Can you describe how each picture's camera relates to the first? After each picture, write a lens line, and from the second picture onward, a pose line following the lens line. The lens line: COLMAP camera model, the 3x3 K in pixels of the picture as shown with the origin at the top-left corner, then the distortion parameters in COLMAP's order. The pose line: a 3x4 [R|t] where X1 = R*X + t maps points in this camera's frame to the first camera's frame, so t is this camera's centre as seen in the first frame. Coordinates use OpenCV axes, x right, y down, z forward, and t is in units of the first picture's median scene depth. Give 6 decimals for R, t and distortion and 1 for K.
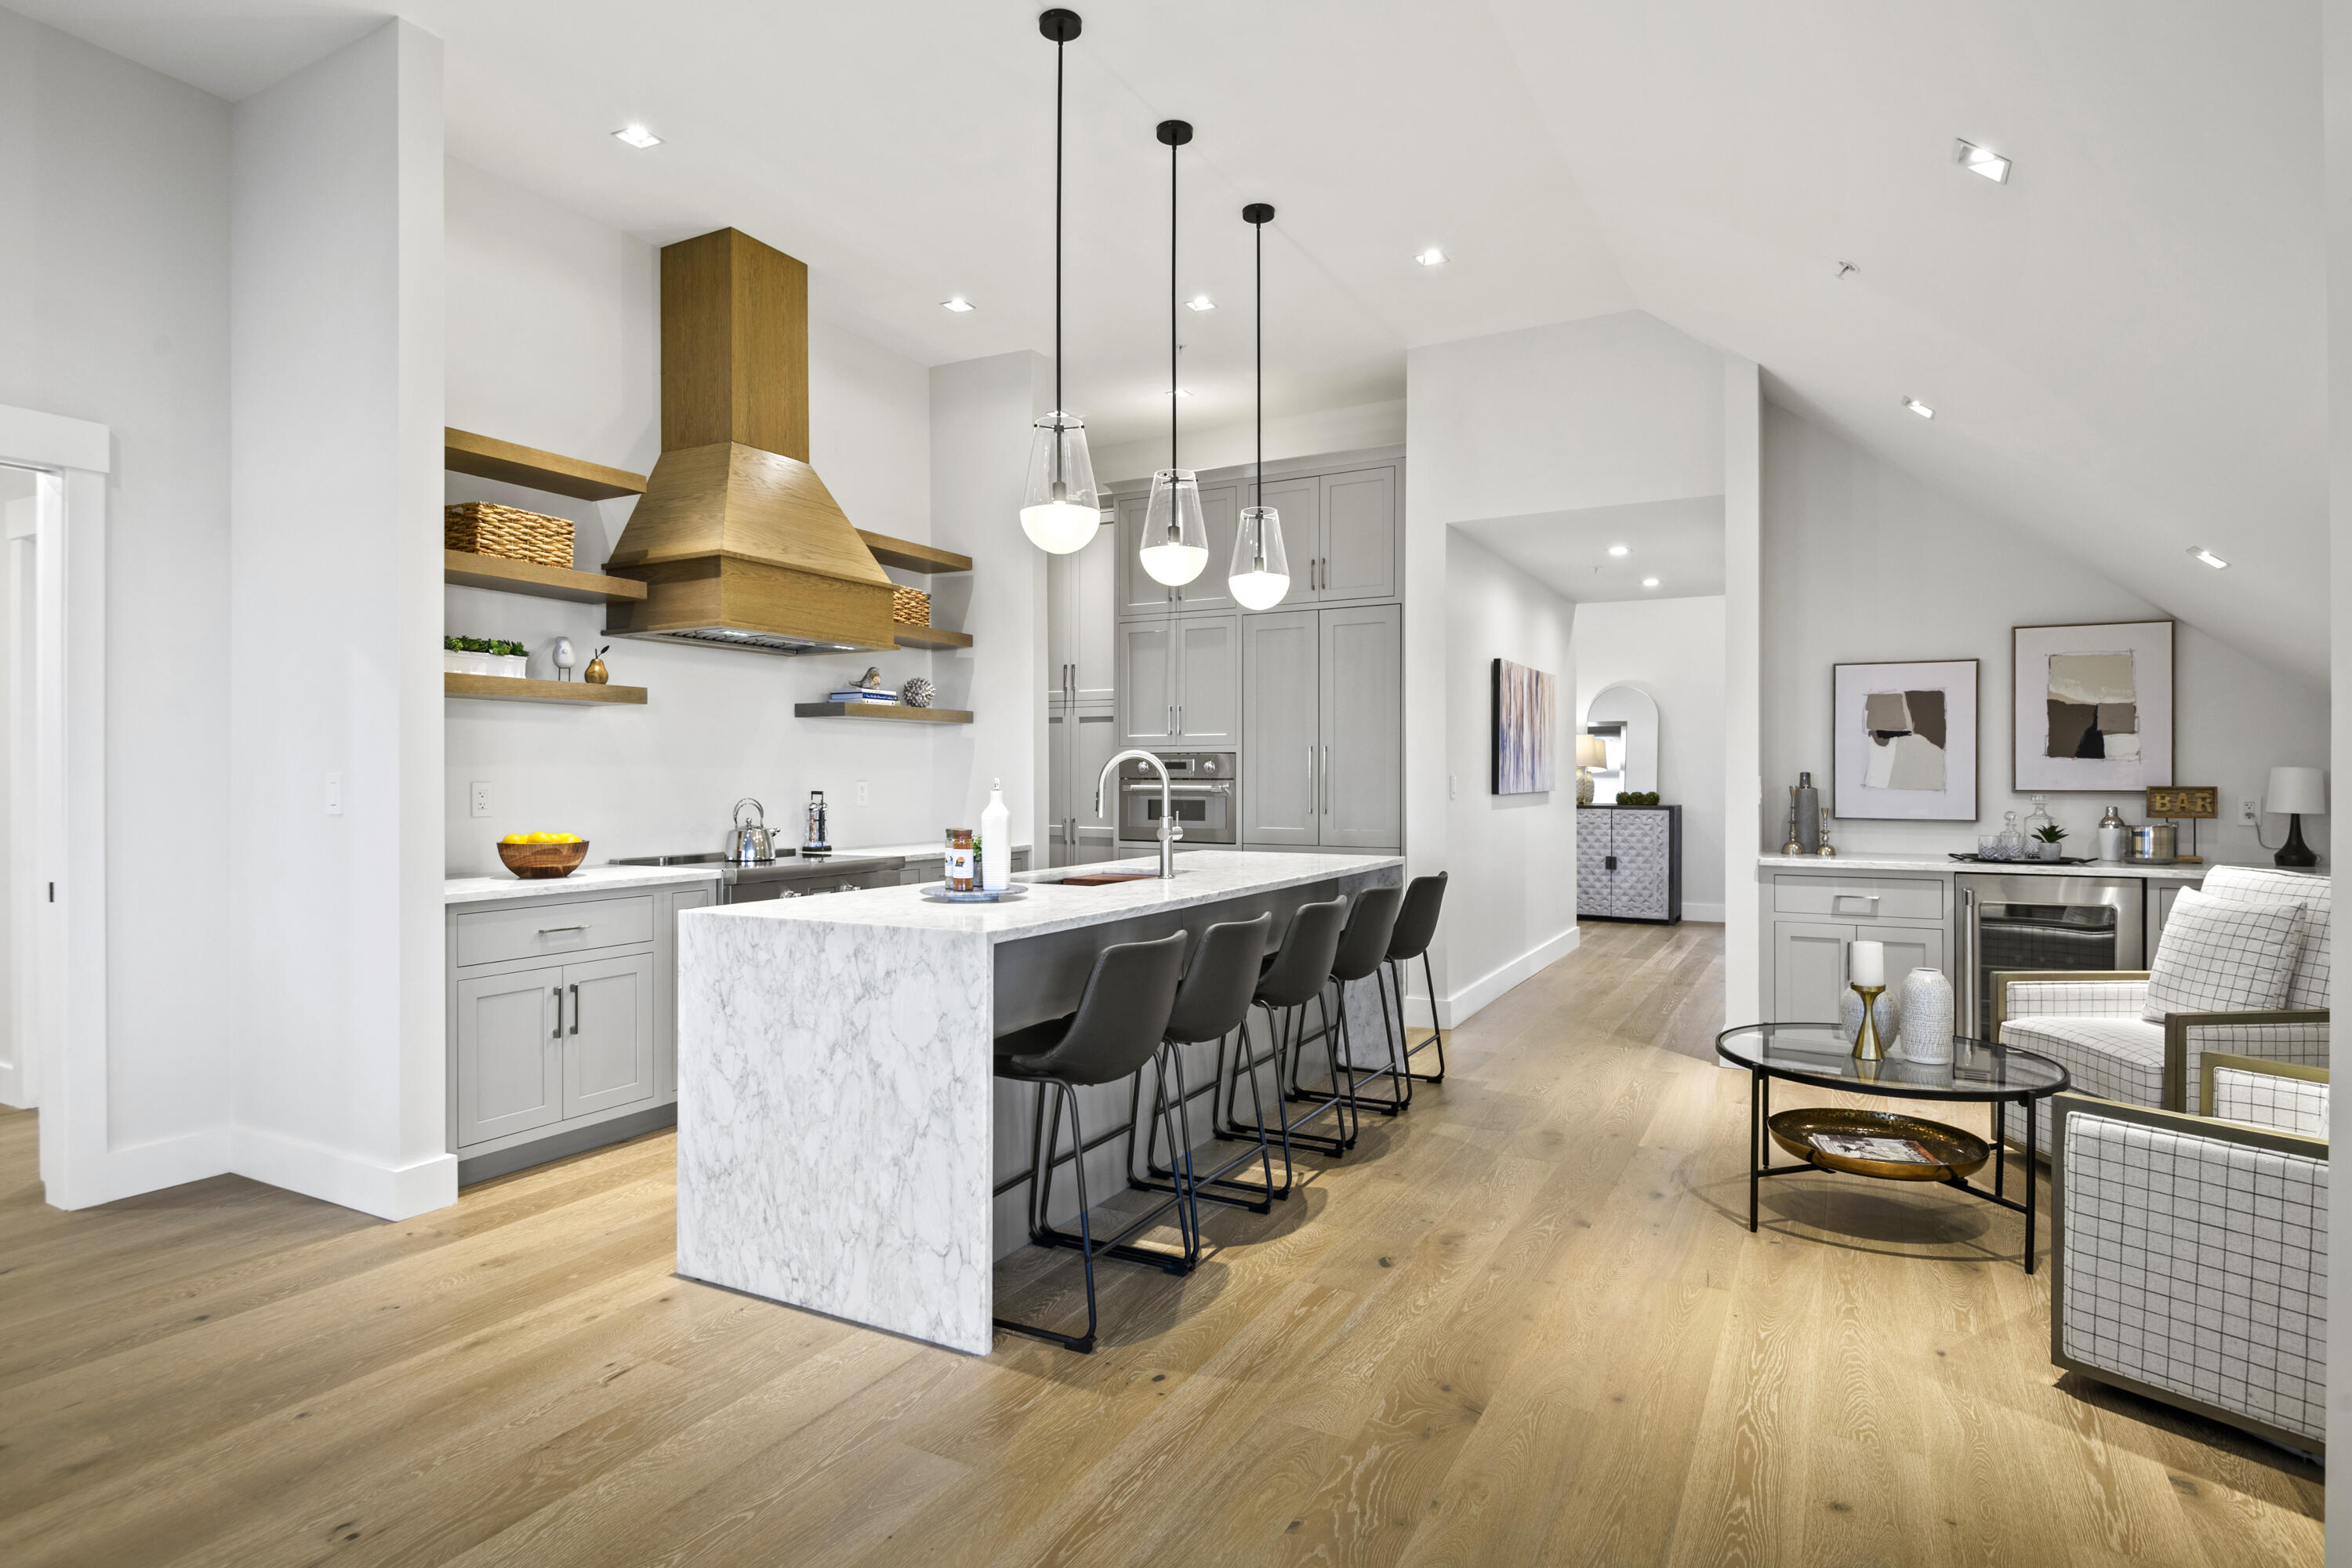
lens RADIAL K [[1244.0, 0, 1187.1], [0, 1244.0, 777.6], [0, 0, 1]] dist [0.004583, -0.000166]
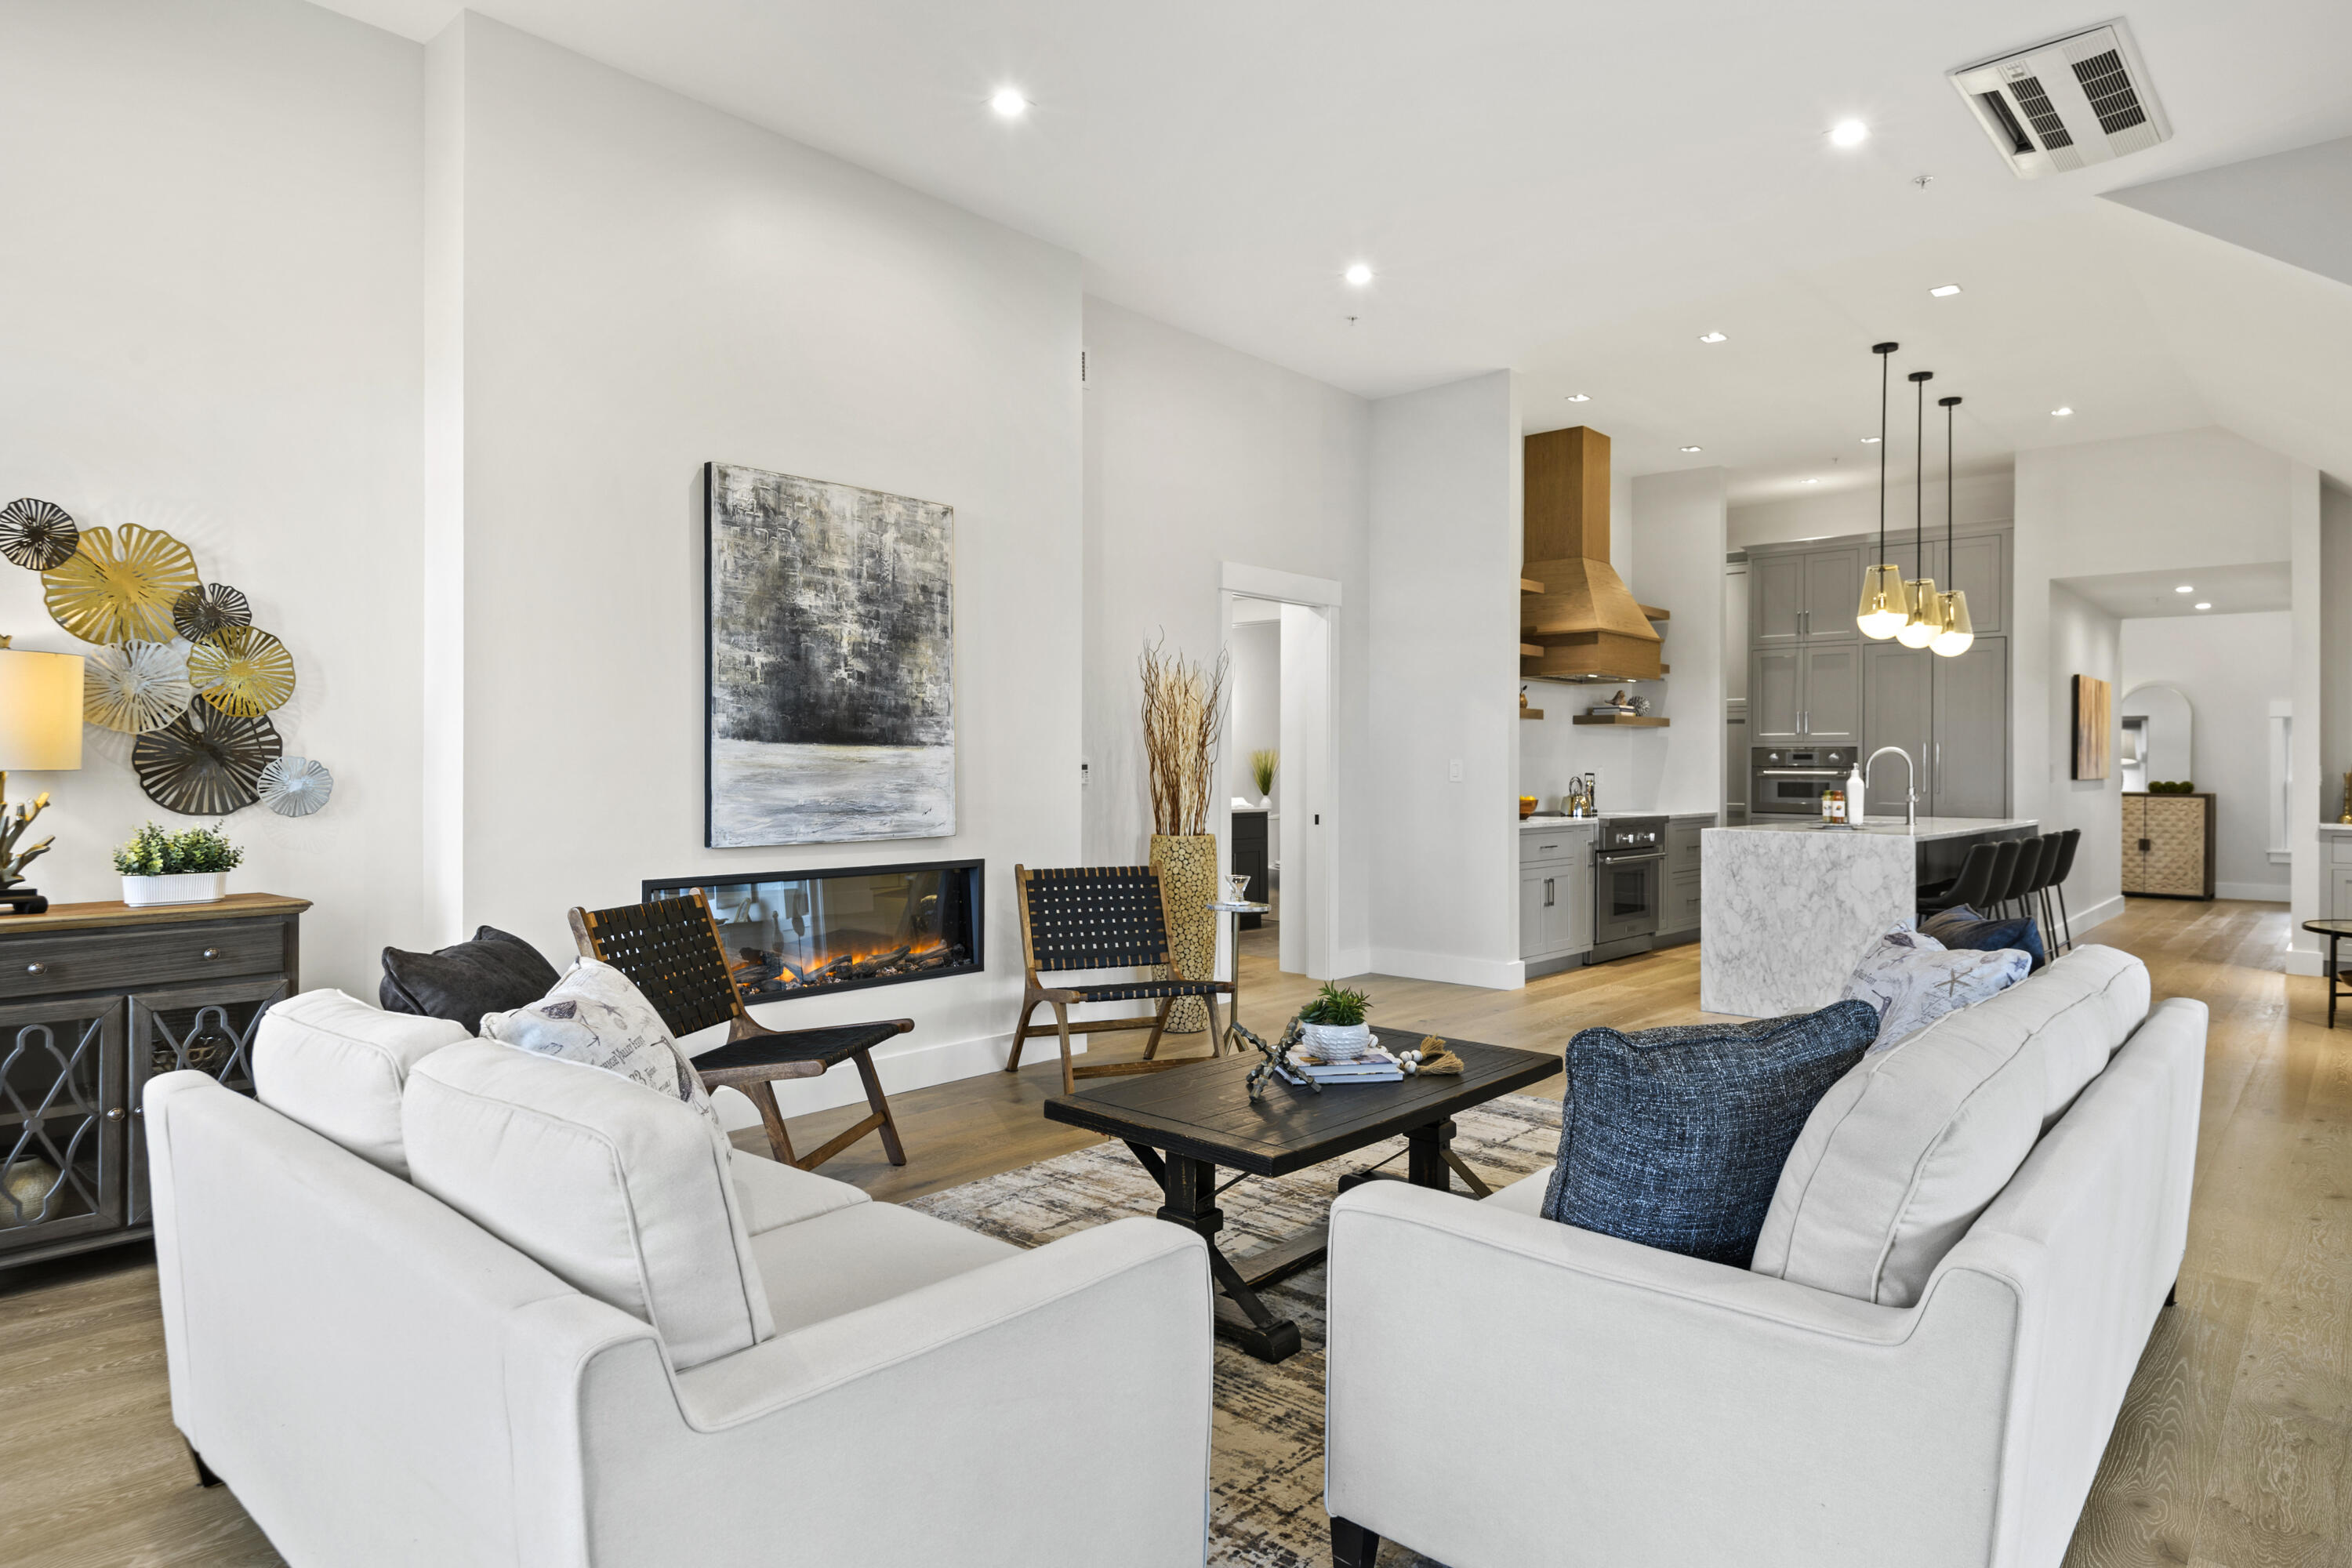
lens RADIAL K [[1347.2, 0, 1171.7], [0, 1347.2, 769.2], [0, 0, 1]] dist [0.037646, -0.050755]
pose [[0.969883, 0.004102, -0.243535, -0.485579], [-0.004101, 0.999991, 0.000511, 0.009019], [0.243535, 0.000503, 0.969892, -0.903344]]
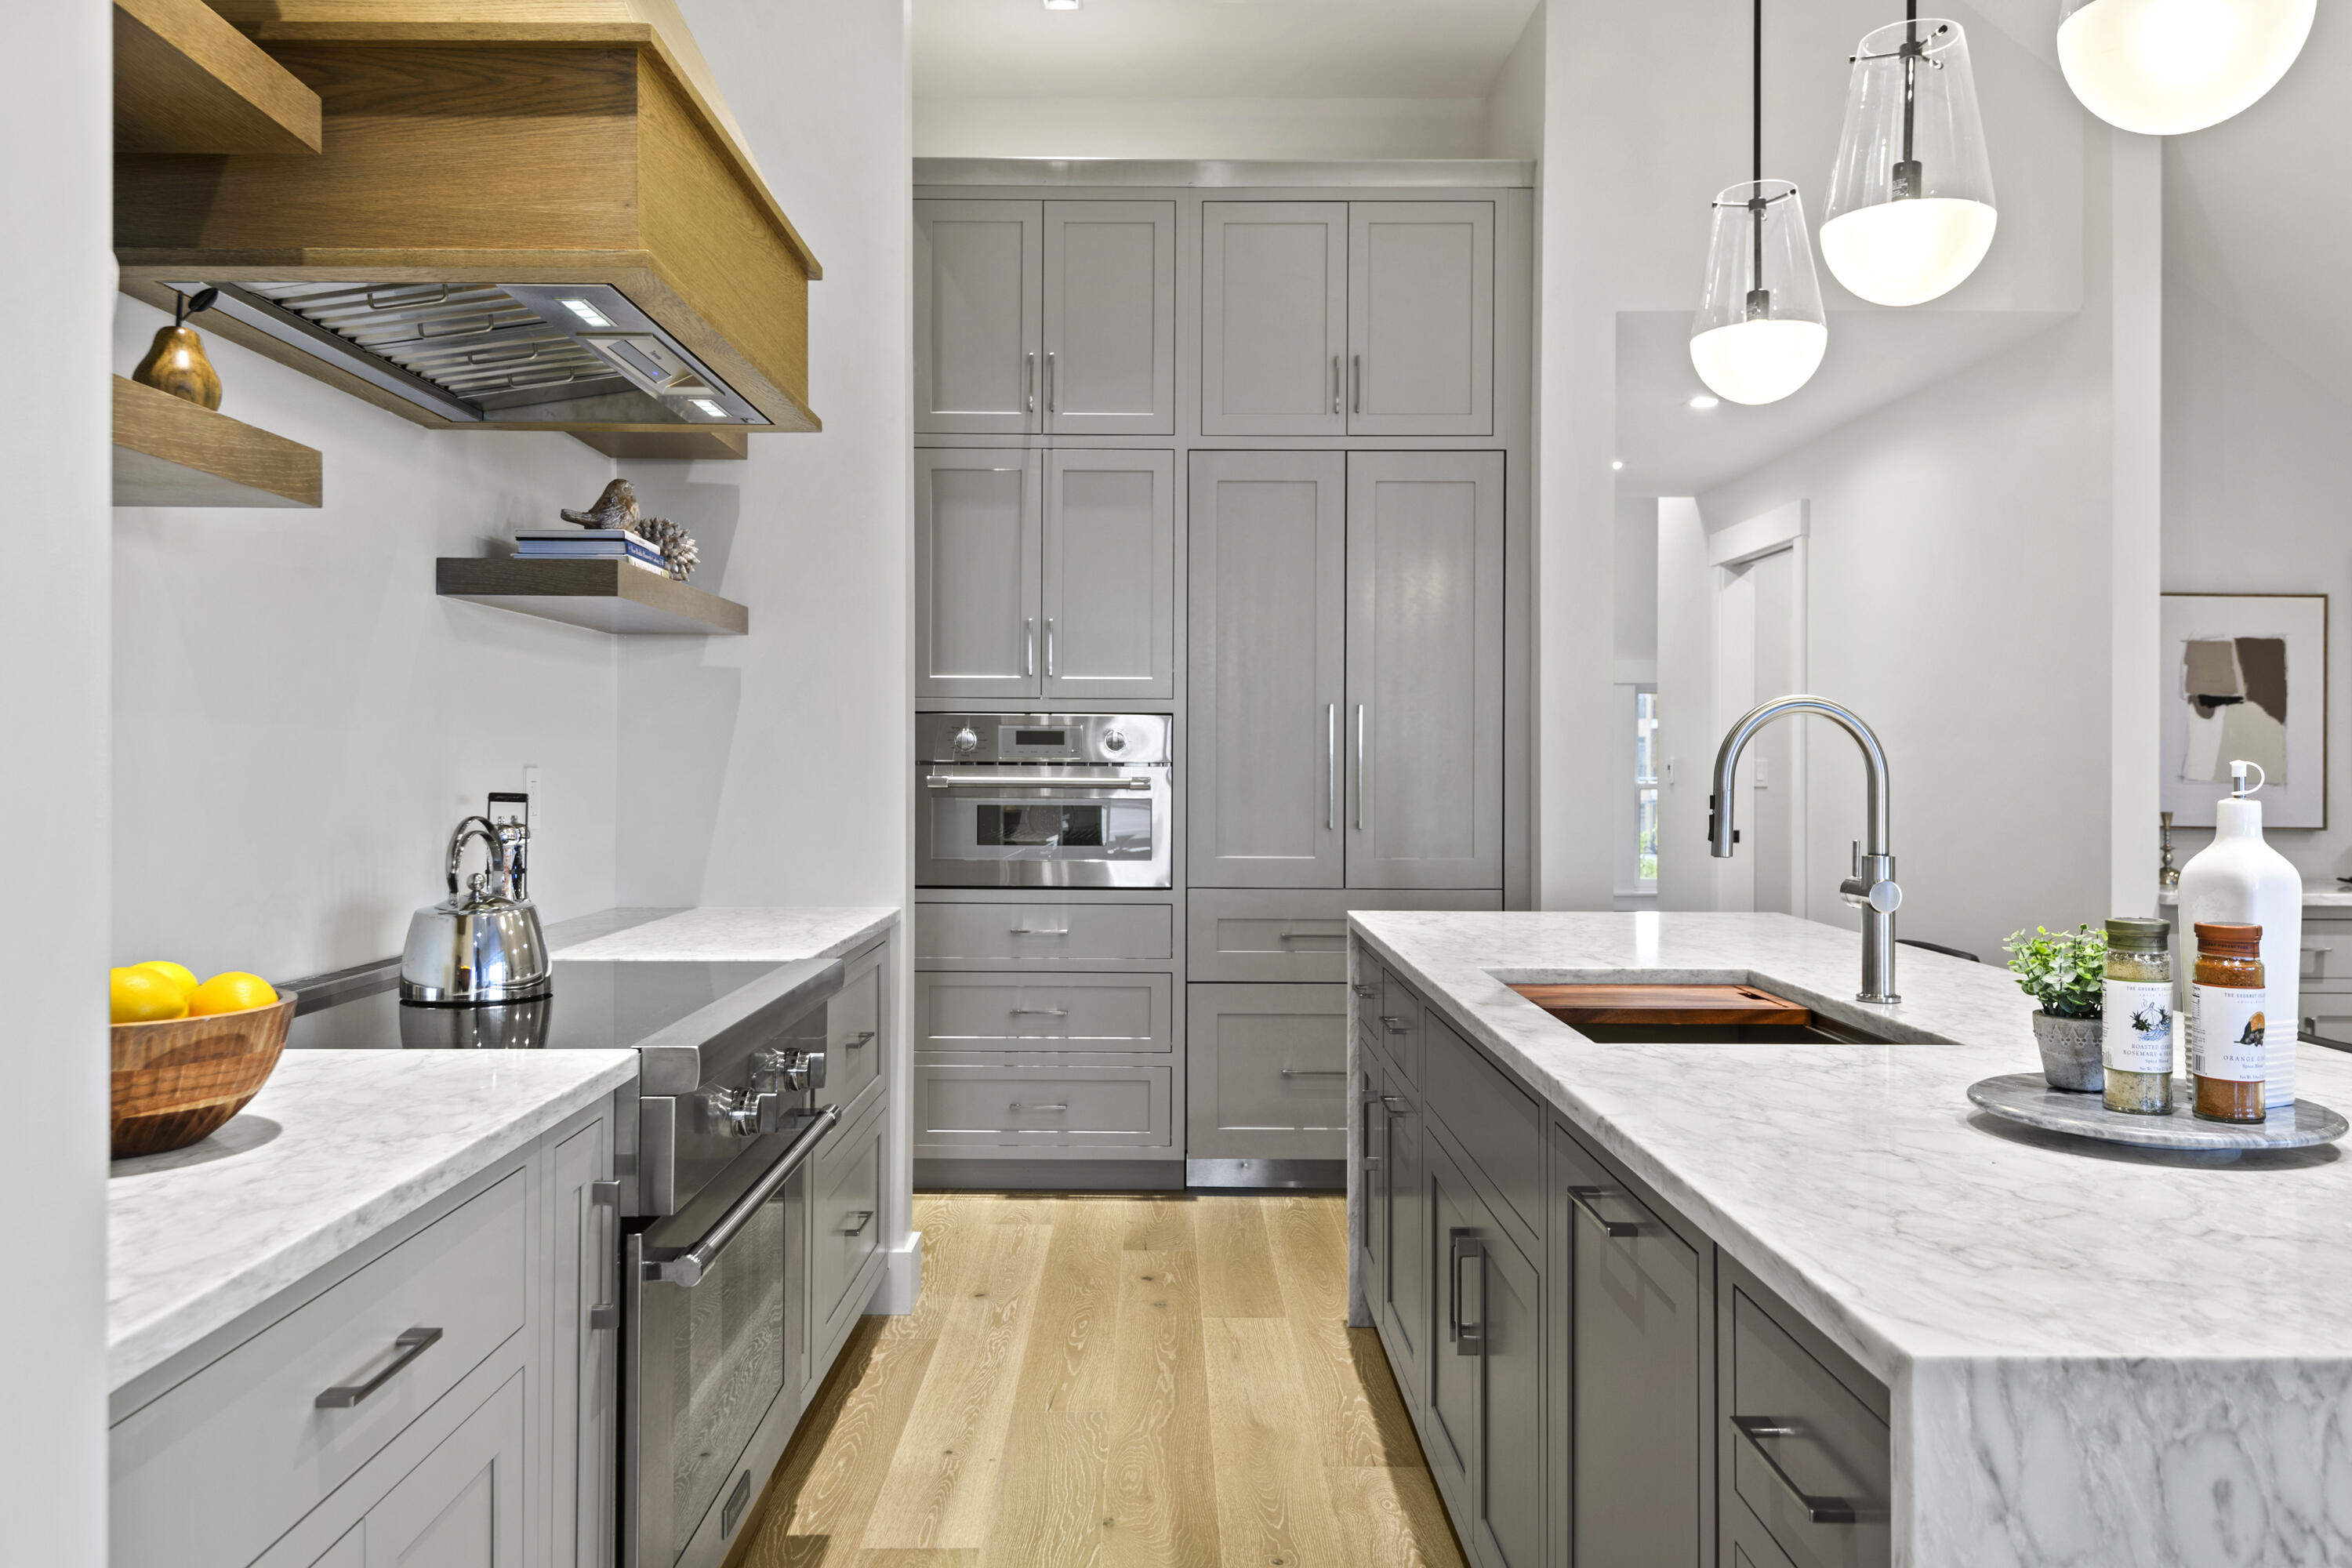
lens RADIAL K [[1735.5, 0, 1180.2], [0, 1735.5, 758.4], [0, 0, 1]] dist [0.023578, -0.011541]
pose [[0.876895, 0.005234, 0.480653, -0.463296], [-0.004232, 0.999986, -0.003167, 0.001648], [-0.480663, 0.000743, 0.876905, 0.545430]]
